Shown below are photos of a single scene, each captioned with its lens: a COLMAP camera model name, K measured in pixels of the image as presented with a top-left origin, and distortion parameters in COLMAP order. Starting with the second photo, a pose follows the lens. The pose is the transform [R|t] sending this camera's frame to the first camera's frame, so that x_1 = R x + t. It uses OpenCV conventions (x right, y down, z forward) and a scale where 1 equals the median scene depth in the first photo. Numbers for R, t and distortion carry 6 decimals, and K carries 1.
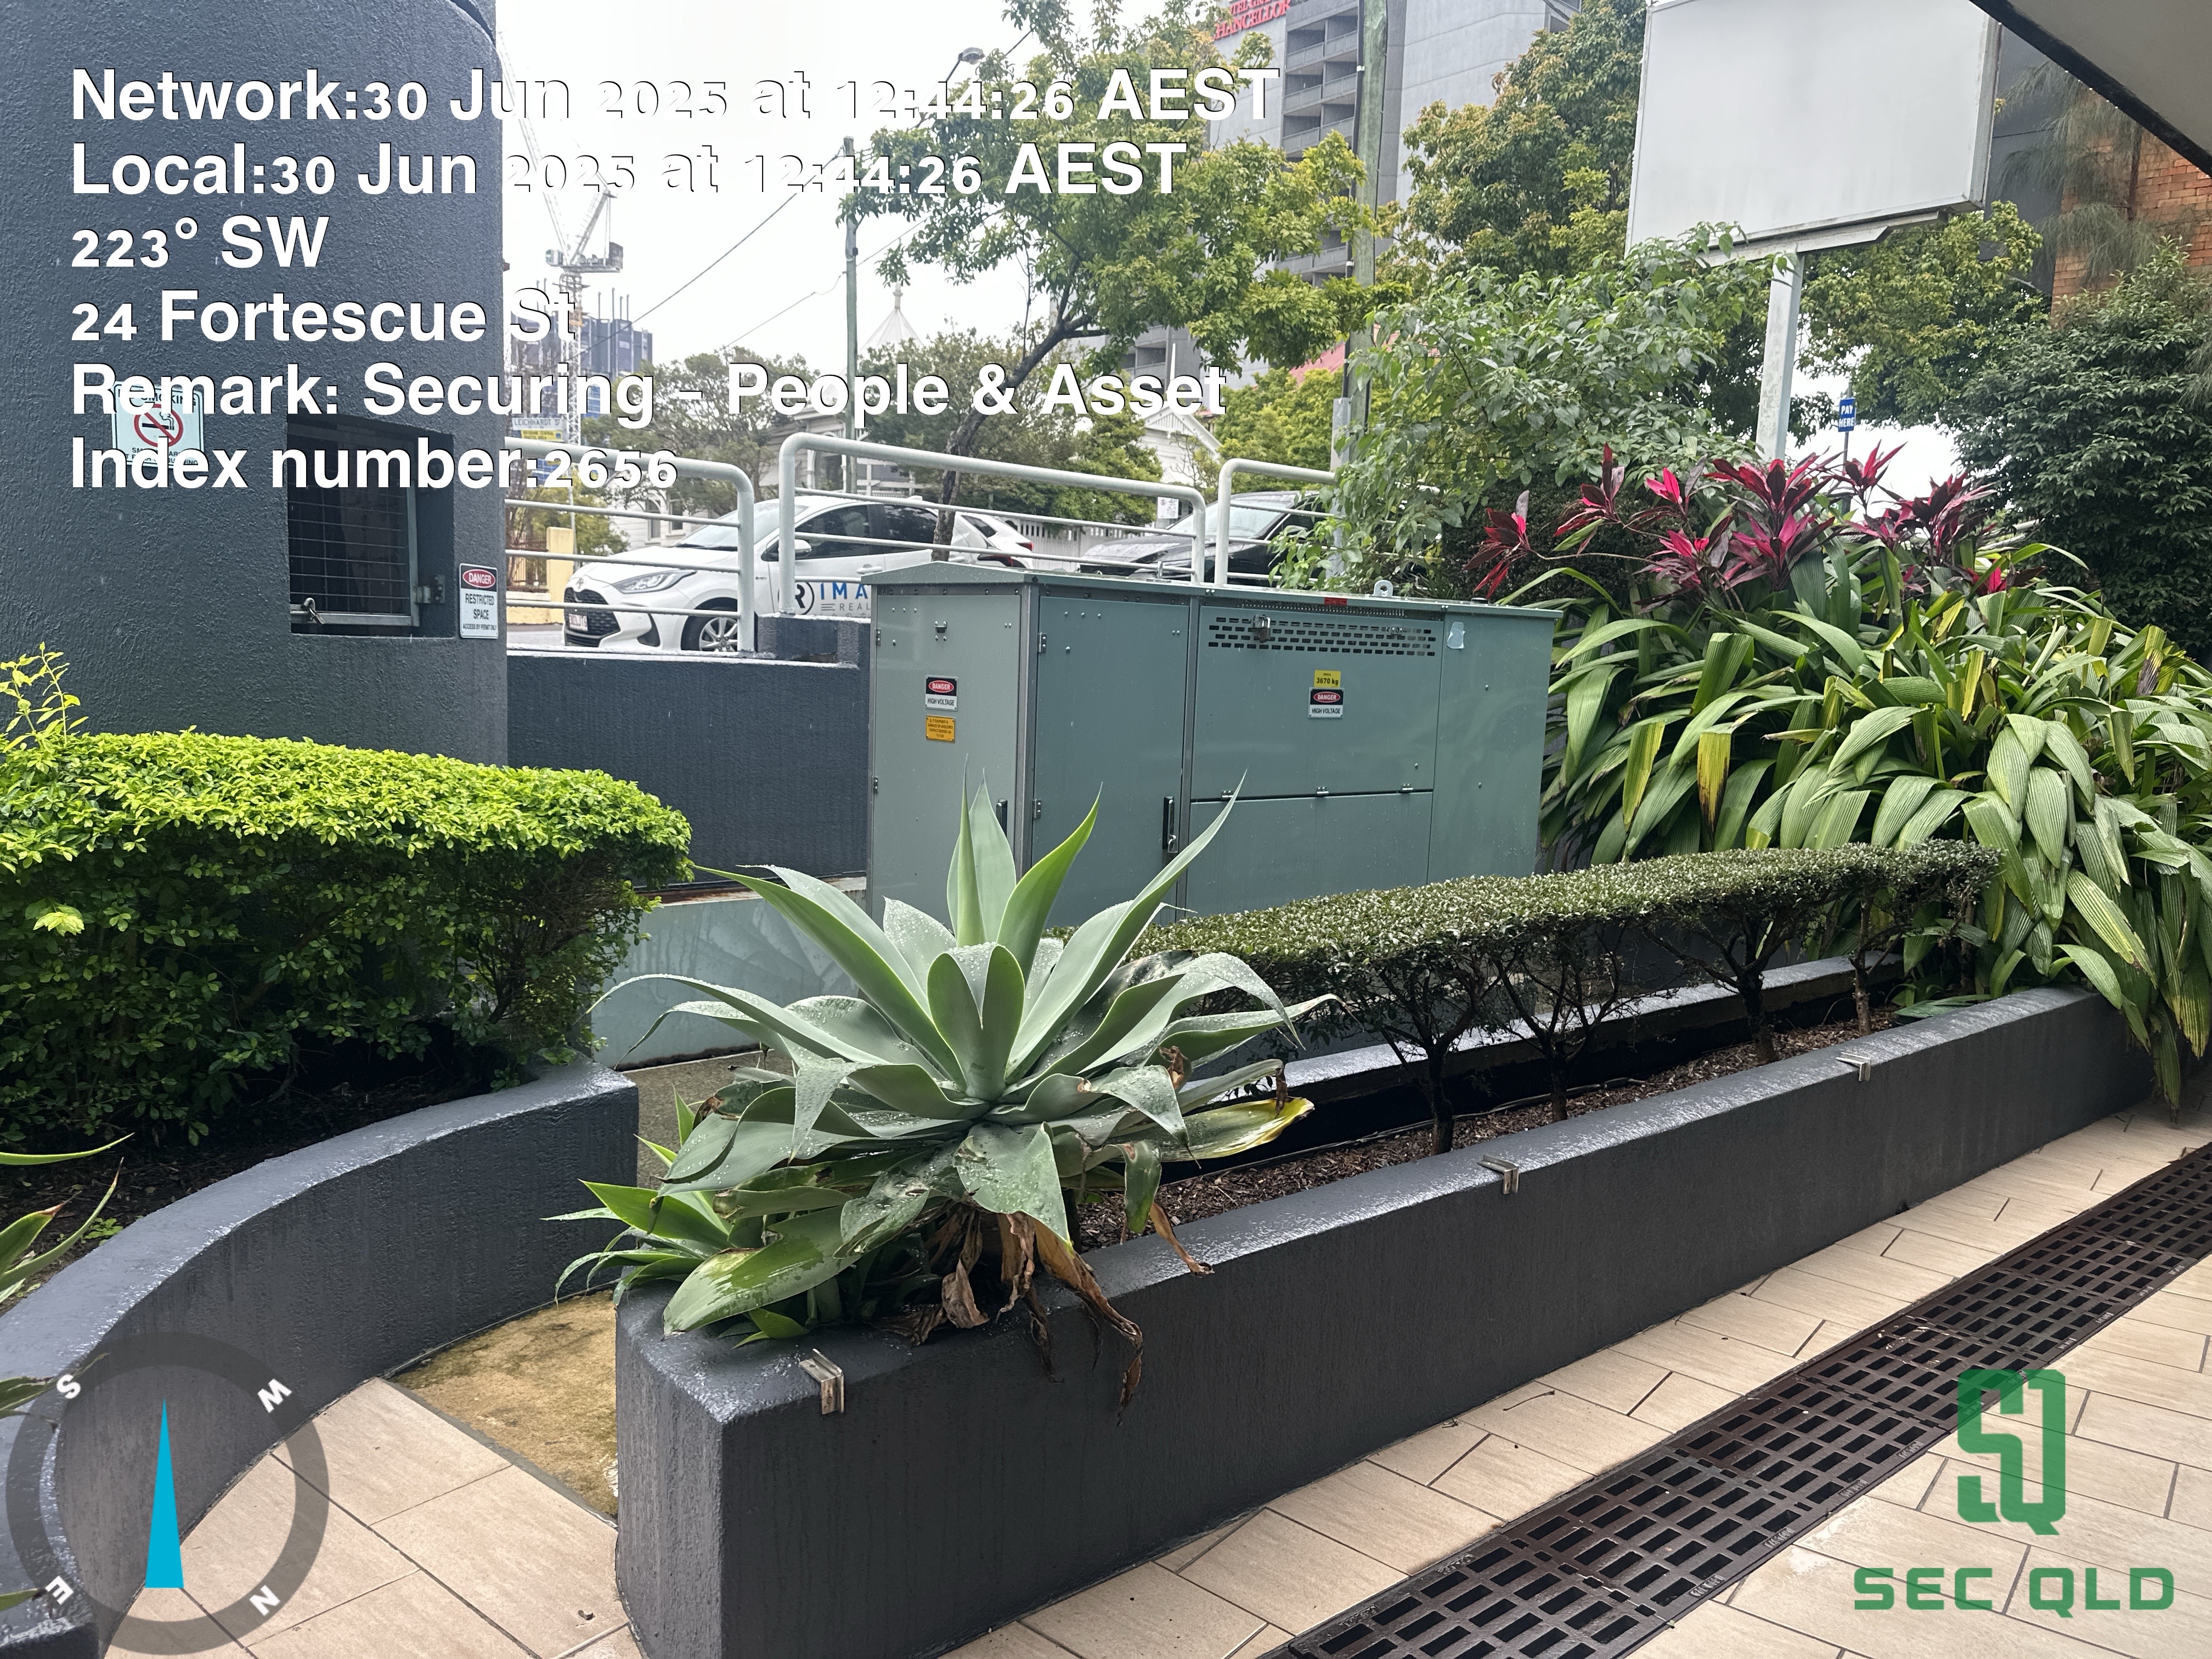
lens RADIAL K [[1399.3, 0, 1105.0], [0, 1399.3, 892.3], [0, 0, 1]] dist [-0.043089, 0.001237]
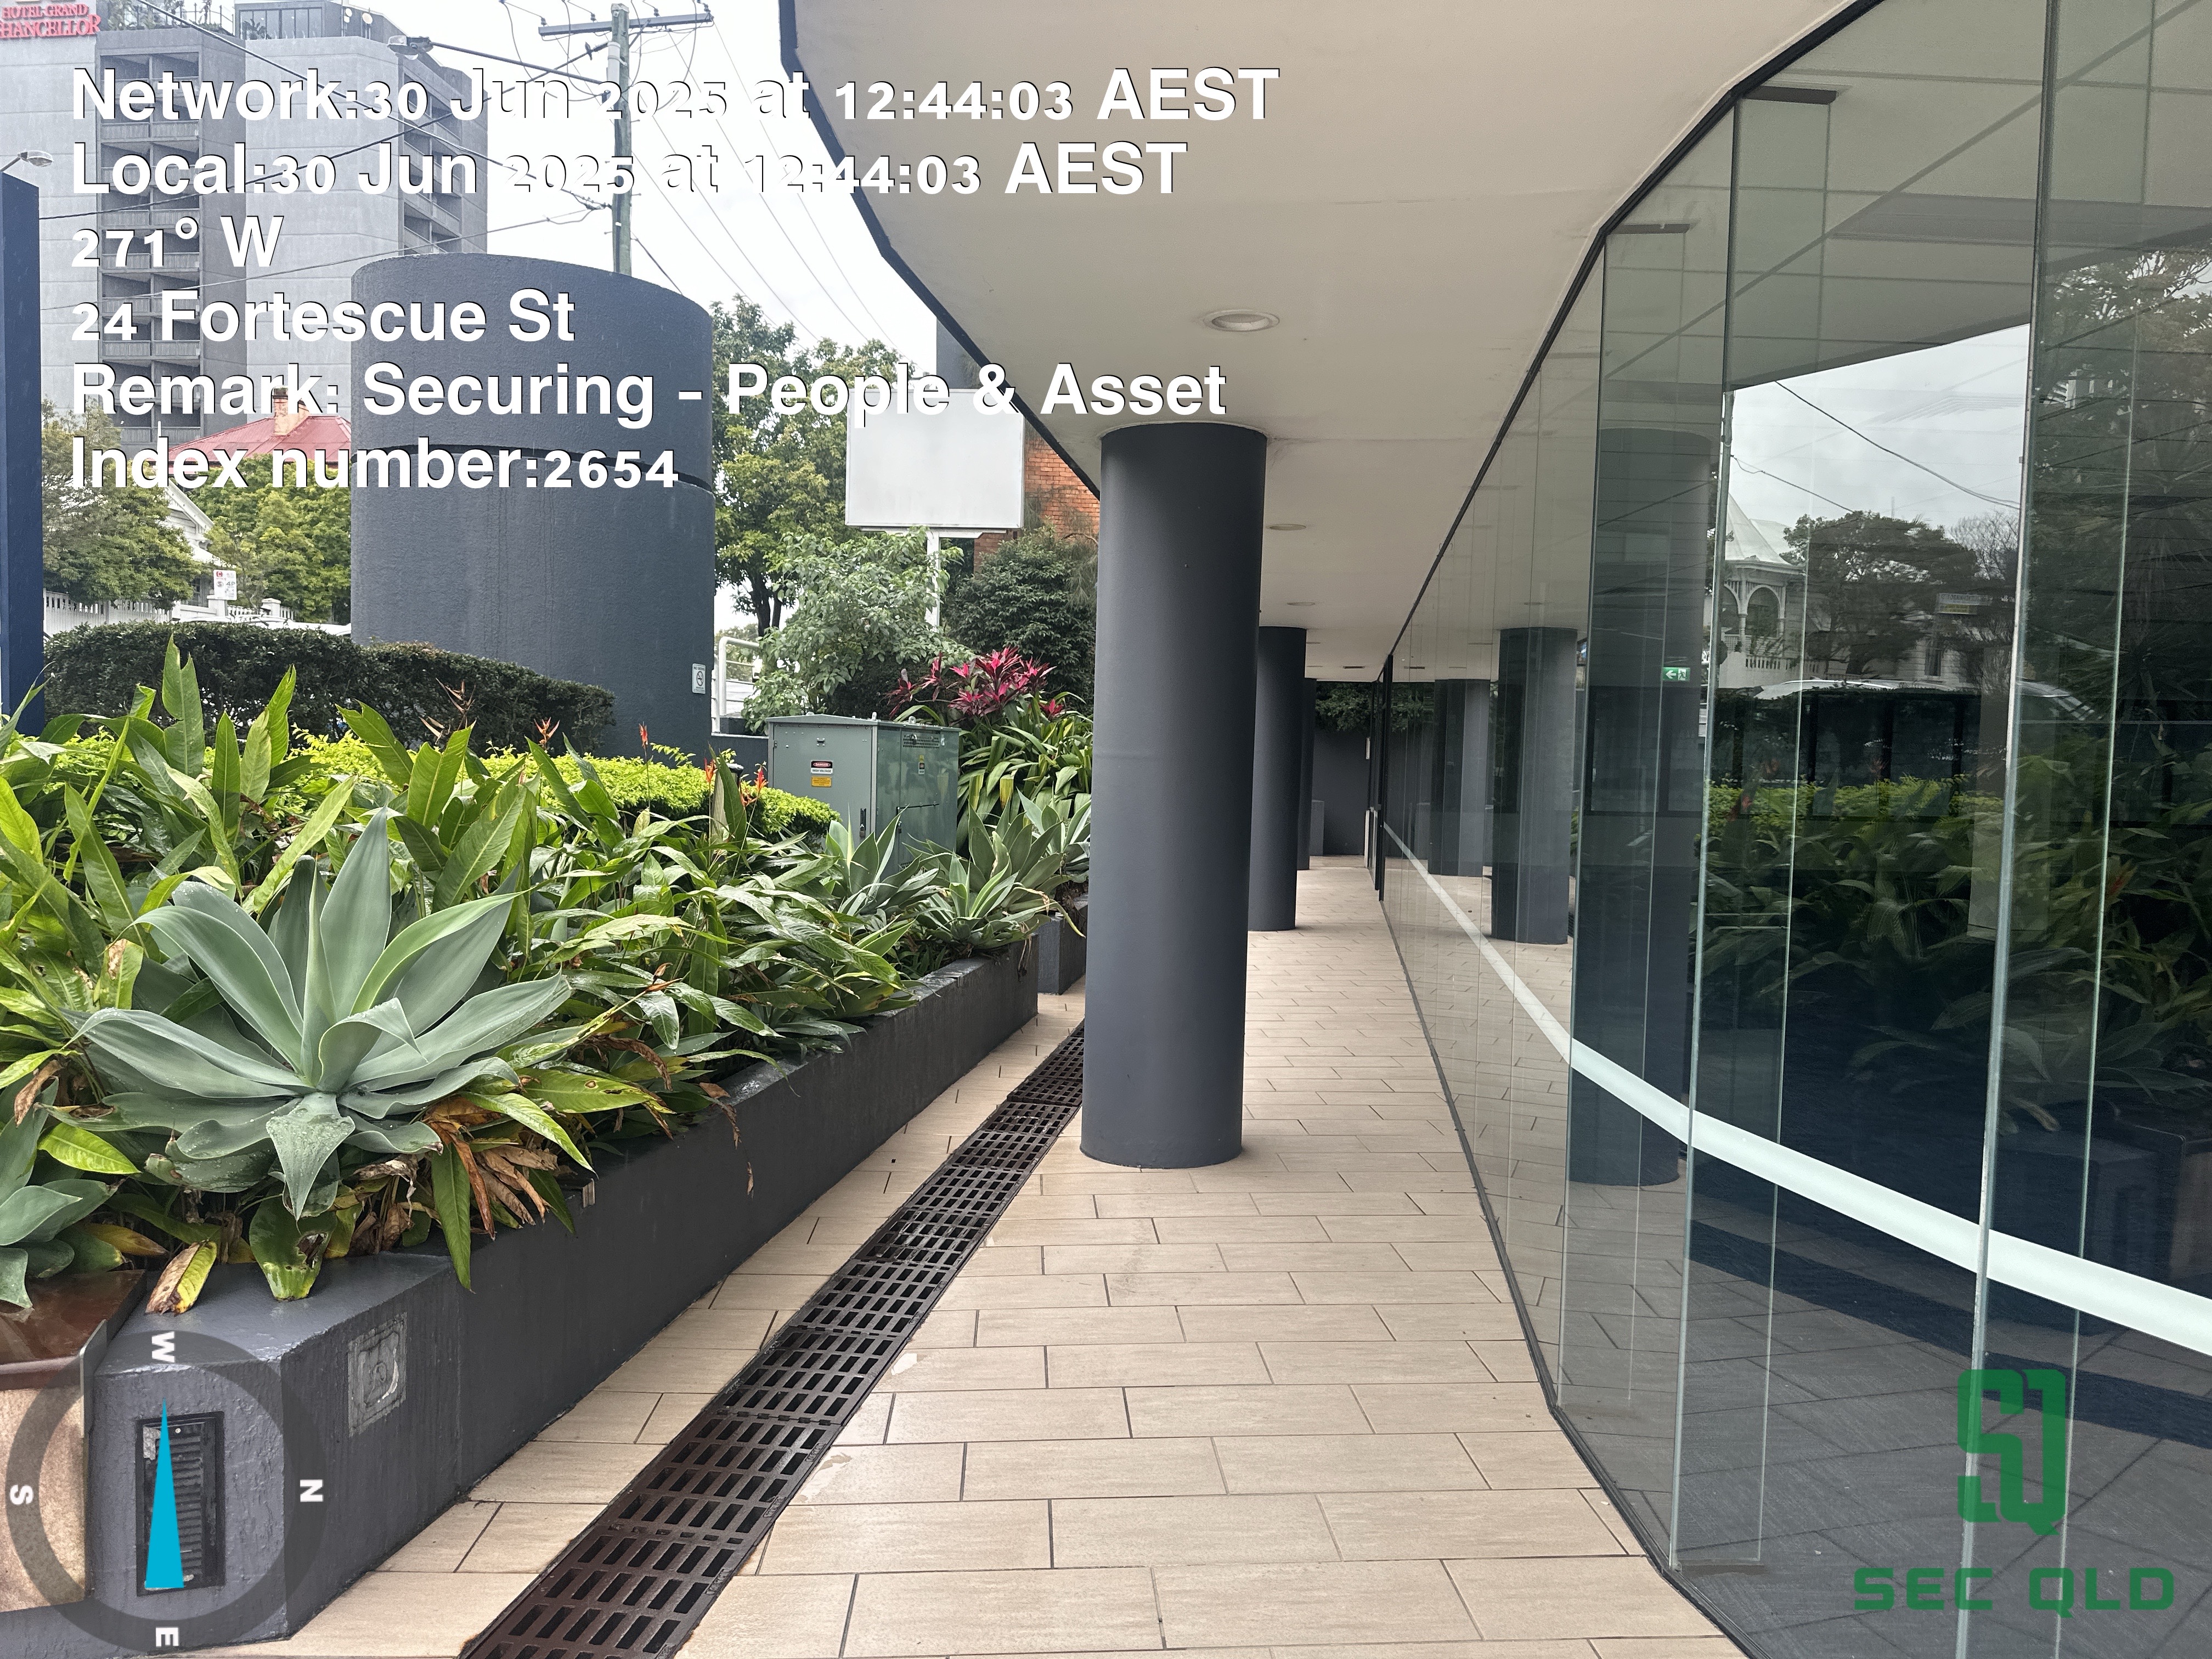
lens RADIAL K [[1531.4, 0, 1106.0], [0, 1531.4, 829.5], [0, 0, 1]] dist [0.000281, 0.000024]
pose [[0.697624, -0.041577, 0.715257, -0.697462], [0.112919, 0.992218, -0.052458, 0.066524], [-0.707510, 0.117362, 0.696890, -0.489704]]
